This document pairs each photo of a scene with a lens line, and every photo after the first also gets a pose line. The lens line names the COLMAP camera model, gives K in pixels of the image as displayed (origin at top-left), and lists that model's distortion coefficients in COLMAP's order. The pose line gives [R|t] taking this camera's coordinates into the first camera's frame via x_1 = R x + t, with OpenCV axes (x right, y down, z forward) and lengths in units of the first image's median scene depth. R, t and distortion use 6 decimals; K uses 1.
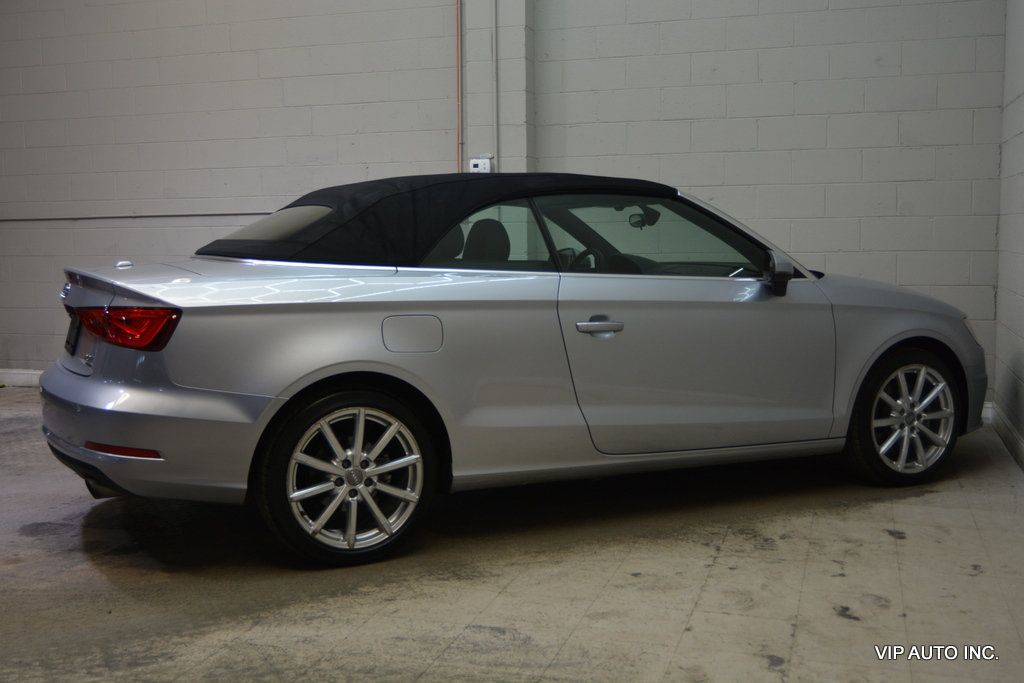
lens RADIAL K [[1119.1, 0, 512.0], [0, 1119.1, 341.5], [0, 0, 1]] dist [-0.003728, 0.010238]
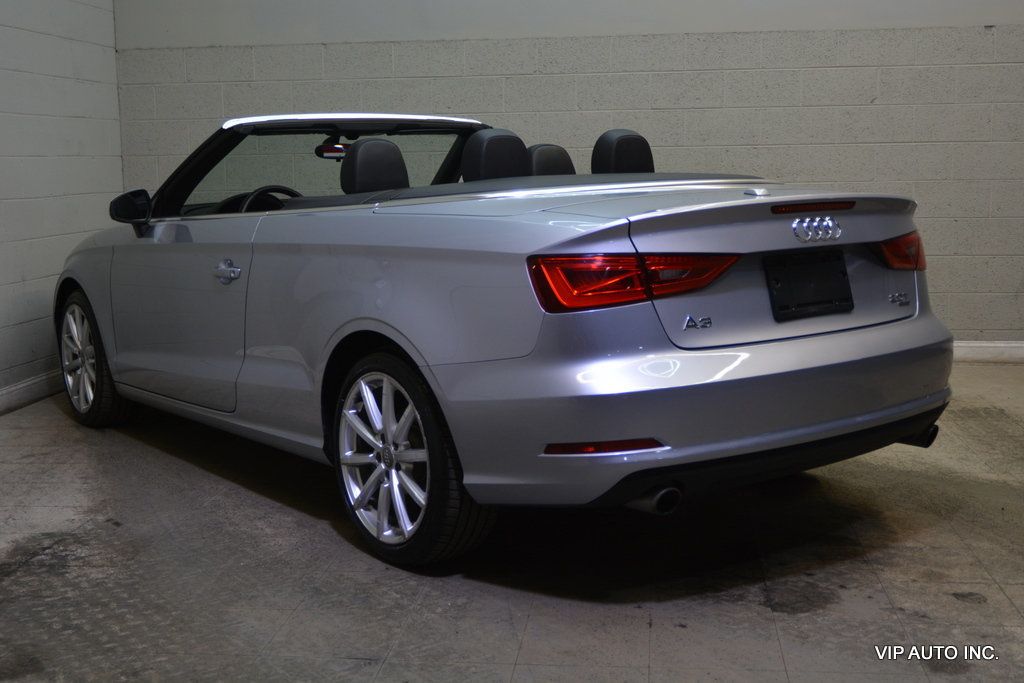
lens RADIAL K [[1259.3, 0, 512.0], [0, 1259.3, 341.5], [0, 0, 1]] dist [-0.004910, 0.000980]
pose [[-0.201225, -0.125022, 0.971534, -1.304222], [0.118373, 0.981449, 0.150815, -0.134941], [-0.972366, 0.145351, -0.182692, 1.531268]]
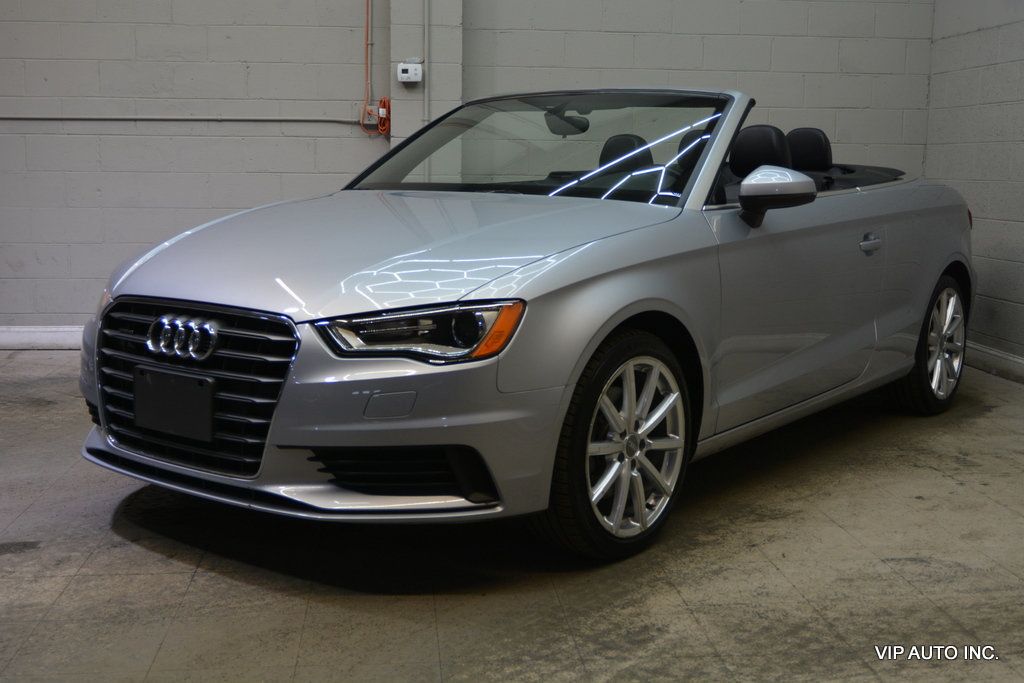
lens RADIAL K [[1233.2, 0, 512.0], [0, 1233.2, 341.5], [0, 0, 1]] dist [-0.004277, 0.014498]
pose [[0.918672, -0.034463, 0.393514, -0.640868], [0.018284, 0.998829, 0.044790, 0.019049], [-0.394597, -0.033952, 0.918227, 0.167534]]
